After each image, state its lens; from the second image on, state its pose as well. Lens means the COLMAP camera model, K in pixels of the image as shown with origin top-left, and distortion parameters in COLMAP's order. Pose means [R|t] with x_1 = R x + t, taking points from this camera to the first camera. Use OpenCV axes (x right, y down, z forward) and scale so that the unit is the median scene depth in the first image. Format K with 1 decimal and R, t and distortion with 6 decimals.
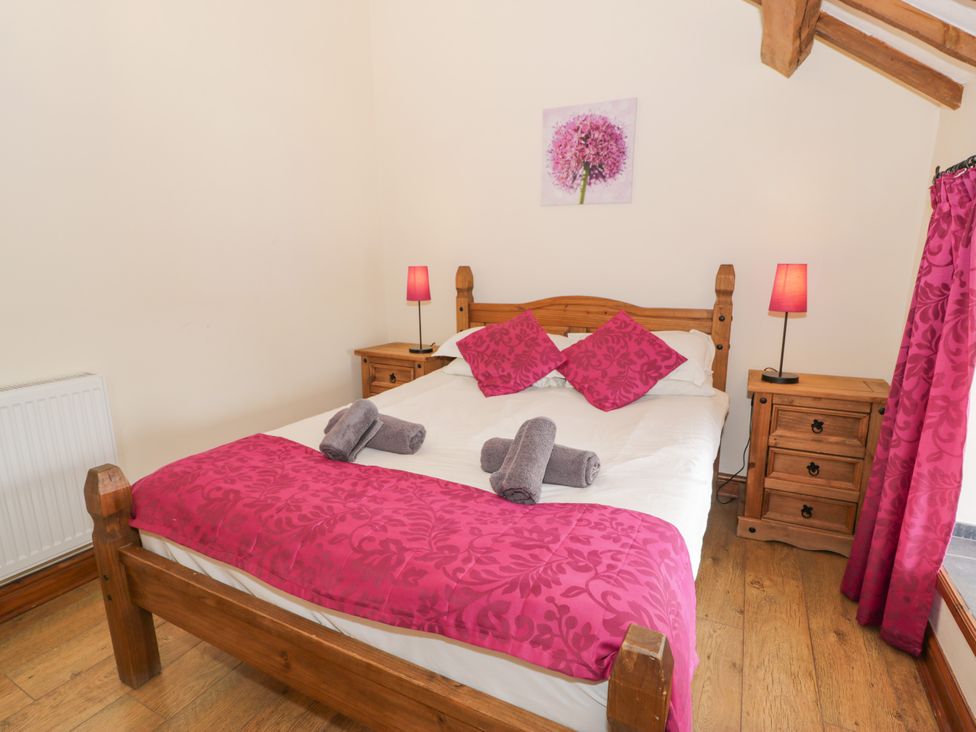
lens RADIAL K [[509.1, 0, 488.0], [0, 509.1, 366.0], [0, 0, 1]] dist [0.000572, -0.014096]
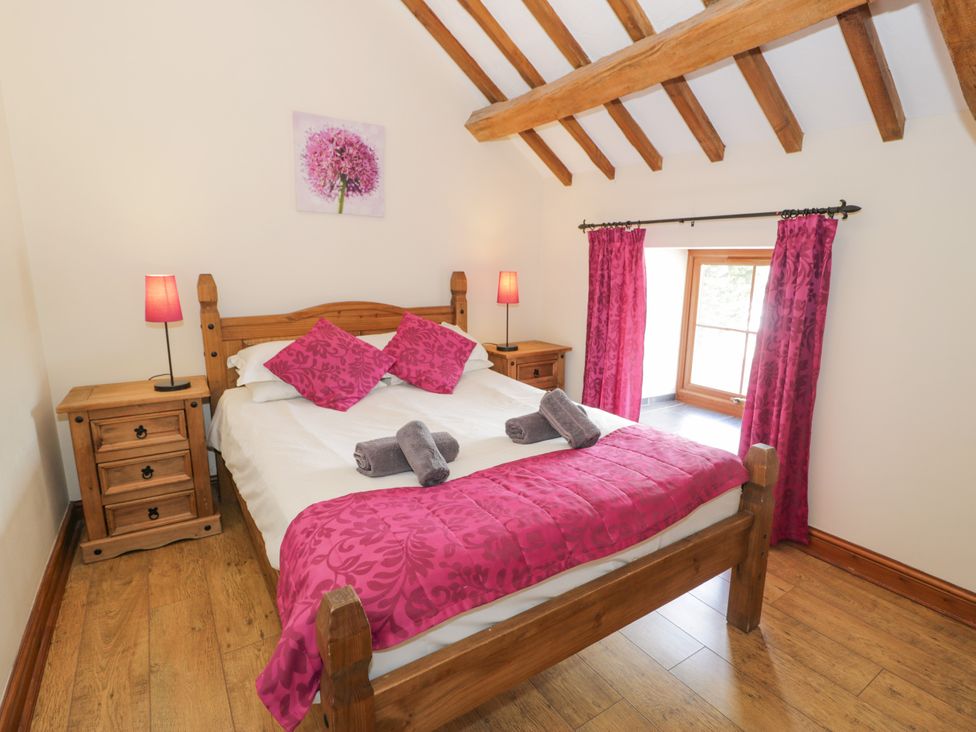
lens RADIAL K [[509.1, 0, 488.0], [0, 509.1, 366.0], [0, 0, 1]] dist [0.000572, -0.014096]
pose [[0.495729, -0.168635, 0.851948, -0.642553], [0.160587, 0.981850, 0.100906, -0.073083], [-0.853501, 0.086789, 0.513812, 0.249514]]
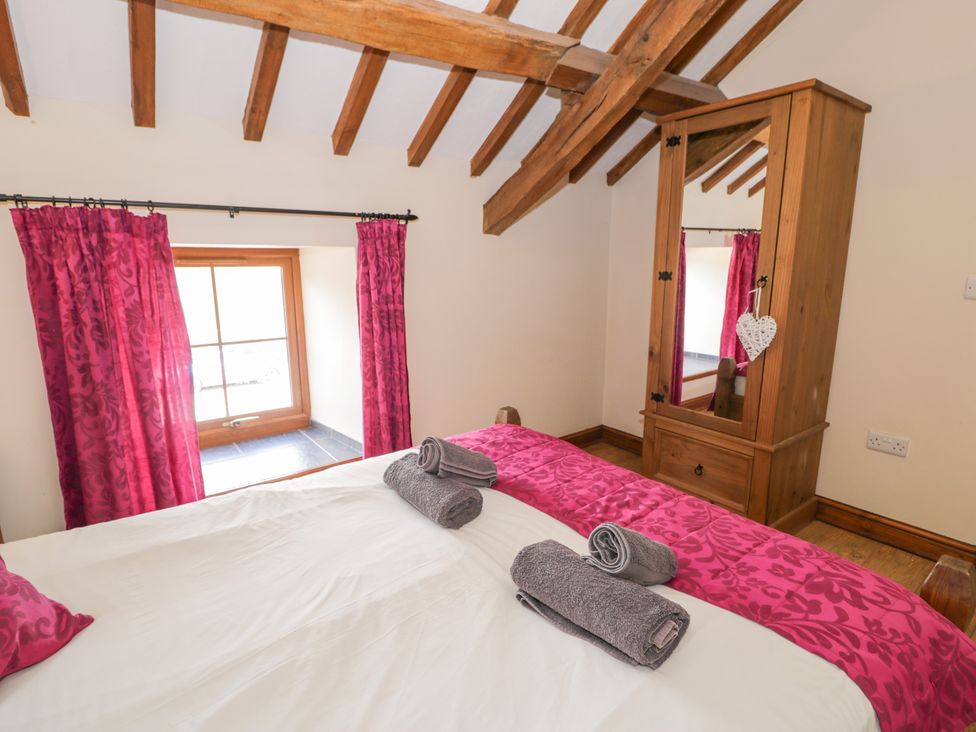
lens RADIAL K [[509.1, 0, 488.0], [0, 509.1, 366.0], [0, 0, 1]] dist [0.000572, -0.014096]
pose [[-0.901913, -0.077774, 0.424859, -0.230625], [0.095210, 0.923659, 0.371200, -0.222702], [-0.421294, 0.375241, -0.825655, 0.973473]]
